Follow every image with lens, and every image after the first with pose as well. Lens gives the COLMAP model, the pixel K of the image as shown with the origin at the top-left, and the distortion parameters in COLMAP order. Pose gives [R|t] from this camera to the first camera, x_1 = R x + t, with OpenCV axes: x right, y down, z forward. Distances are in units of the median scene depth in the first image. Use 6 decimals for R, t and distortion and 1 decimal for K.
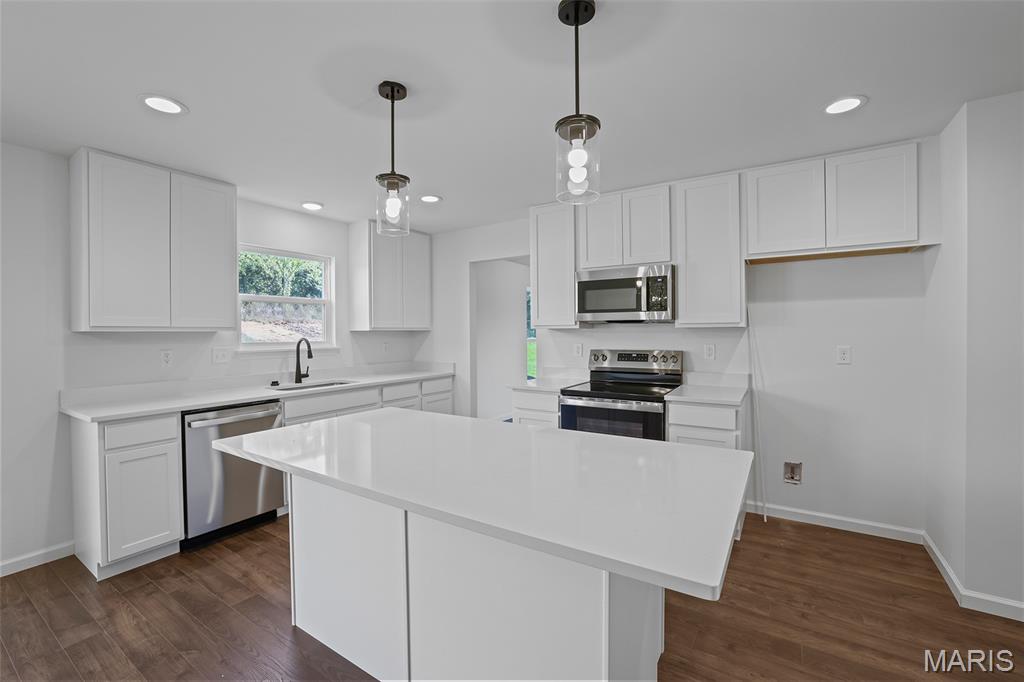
lens RADIAL K [[436.8, 0, 509.4], [0, 436.8, 334.5], [0, 0, 1]] dist [-0.033423, 0.009651]
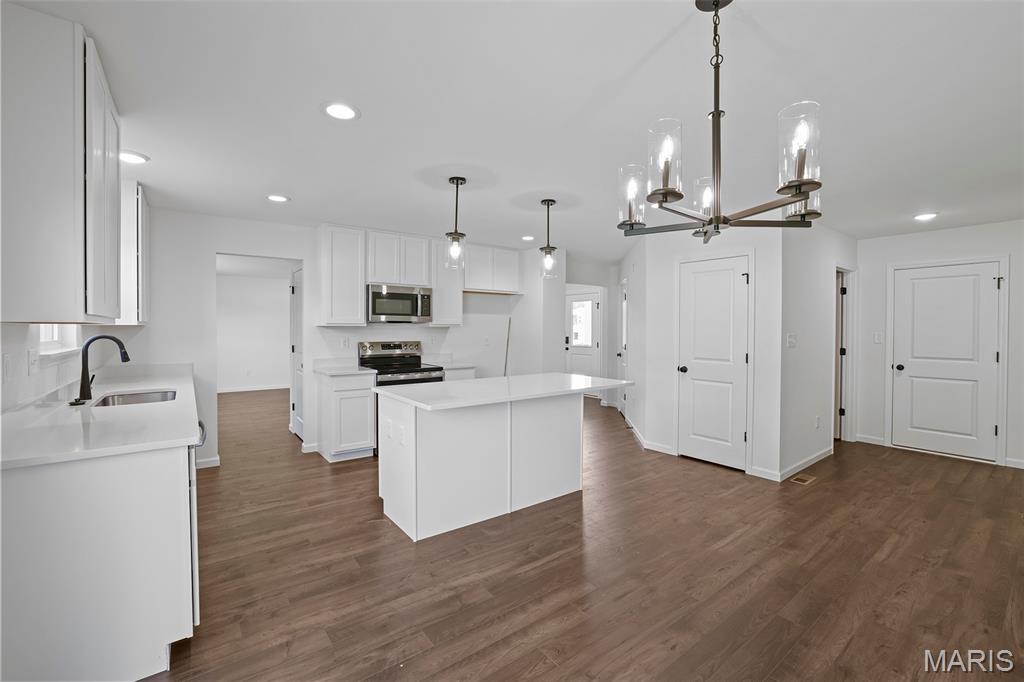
lens RADIAL K [[436.8, 0, 511.1], [0, 436.8, 337.2], [0, 0, 1]] dist [-0.033423, 0.009651]
pose [[0.339648, -0.011034, 0.940488, -1.017141], [-0.000247, 0.999930, 0.011820, 0.003978], [-0.940553, -0.004247, 0.339621, 0.146188]]
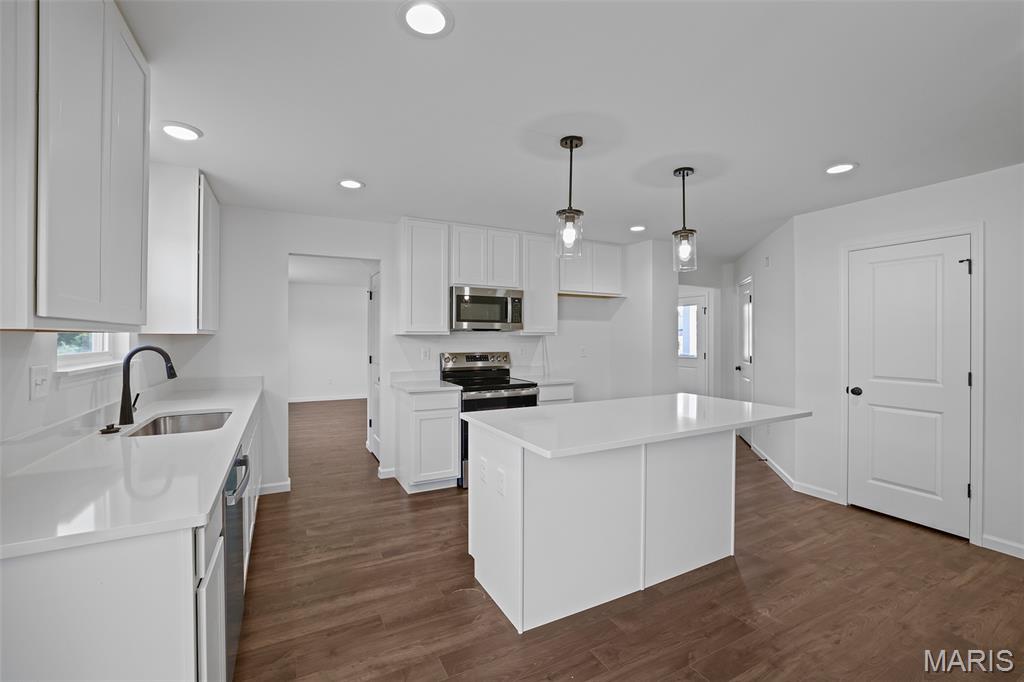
lens RADIAL K [[436.8, 0, 513.0], [0, 436.8, 339.1], [0, 0, 1]] dist [-0.033423, 0.009651]
pose [[0.485815, 0.002909, 0.874057, -0.829993], [-0.000576, 0.999995, -0.003008, 0.000900], [-0.874062, 0.000958, 0.485814, 0.318772]]
